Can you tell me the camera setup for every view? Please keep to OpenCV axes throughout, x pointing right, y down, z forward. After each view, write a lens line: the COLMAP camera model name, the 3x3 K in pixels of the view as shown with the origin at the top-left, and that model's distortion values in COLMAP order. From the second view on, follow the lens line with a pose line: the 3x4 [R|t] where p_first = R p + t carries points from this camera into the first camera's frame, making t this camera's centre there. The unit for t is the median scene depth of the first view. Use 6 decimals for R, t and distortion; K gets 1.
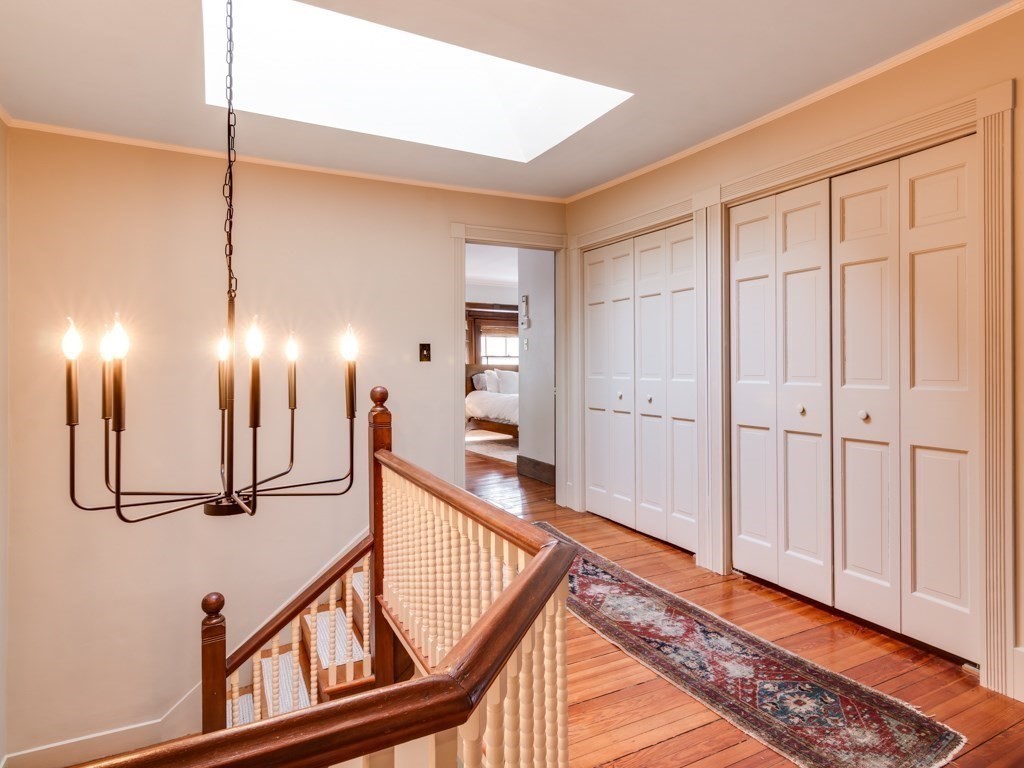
lens RADIAL K [[588.1, 0, 515.9], [0, 588.1, 375.8], [0, 0, 1]] dist [-0.002051, -0.000388]
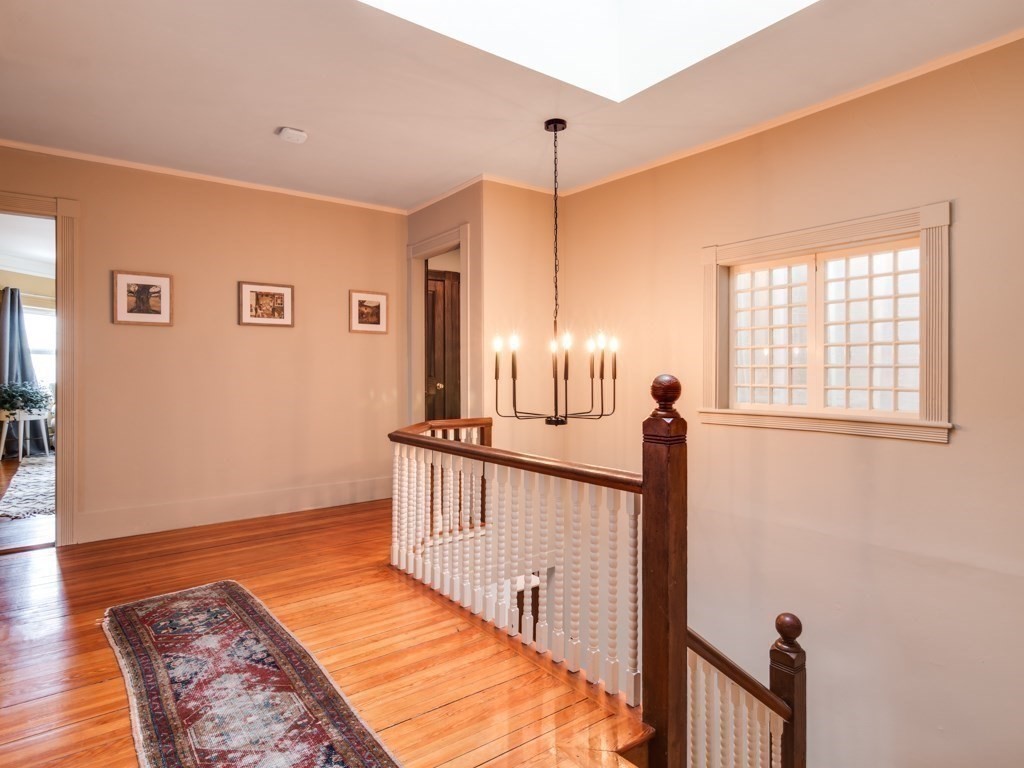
lens RADIAL K [[588.1, 0, 509.2], [0, 588.1, 376.6], [0, 0, 1]] dist [-0.002051, -0.000388]
pose [[-0.981394, 0.007429, -0.191862, 0.046005], [0.002300, 0.999634, 0.026943, 0.001536], [0.191992, 0.026001, -0.981052, 1.969865]]
